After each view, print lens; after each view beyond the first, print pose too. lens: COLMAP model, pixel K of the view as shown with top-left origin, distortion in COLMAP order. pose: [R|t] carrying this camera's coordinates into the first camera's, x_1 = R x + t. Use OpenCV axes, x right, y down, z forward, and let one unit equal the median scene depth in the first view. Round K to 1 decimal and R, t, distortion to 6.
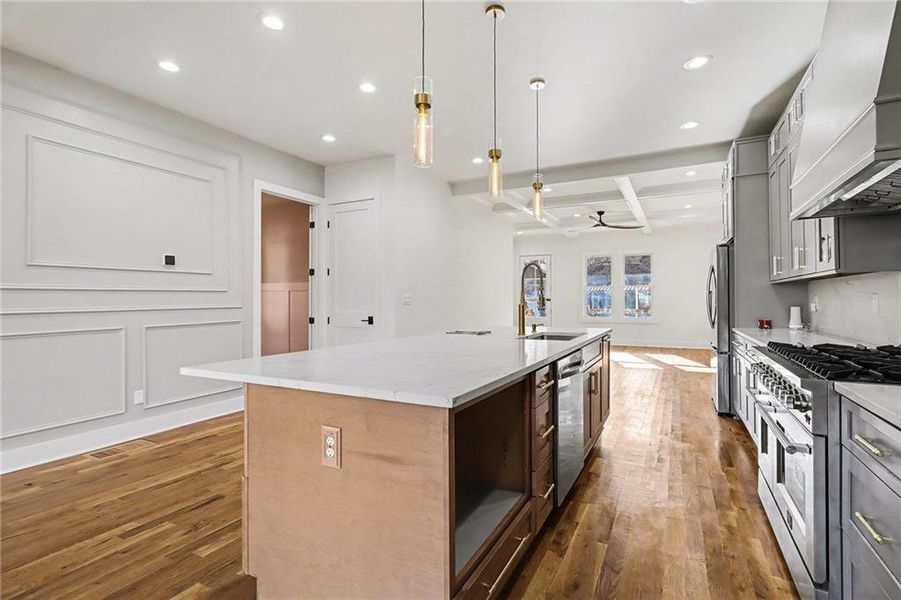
lens RADIAL K [[431.6, 0, 461.1], [0, 431.6, 296.1], [0, 0, 1]] dist [-0.034161, 0.029372]
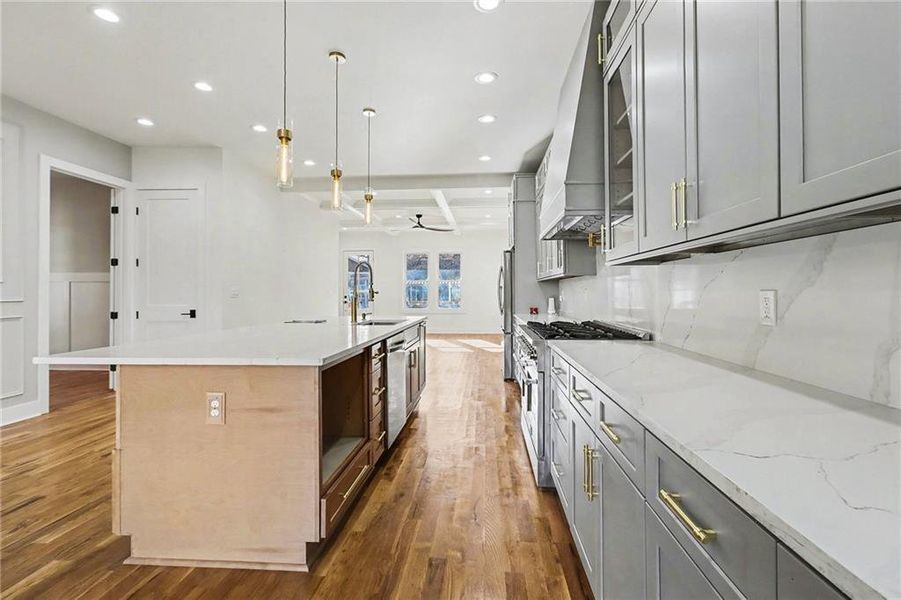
lens RADIAL K [[431.6, 0, 461.1], [0, 431.6, 296.1], [0, 0, 1]] dist [-0.034161, 0.029372]
pose [[0.916319, -0.002145, 0.400443, -0.066730], [-0.004341, 0.999874, 0.015289, -0.001486], [-0.400425, -0.015748, 0.916194, -0.206969]]
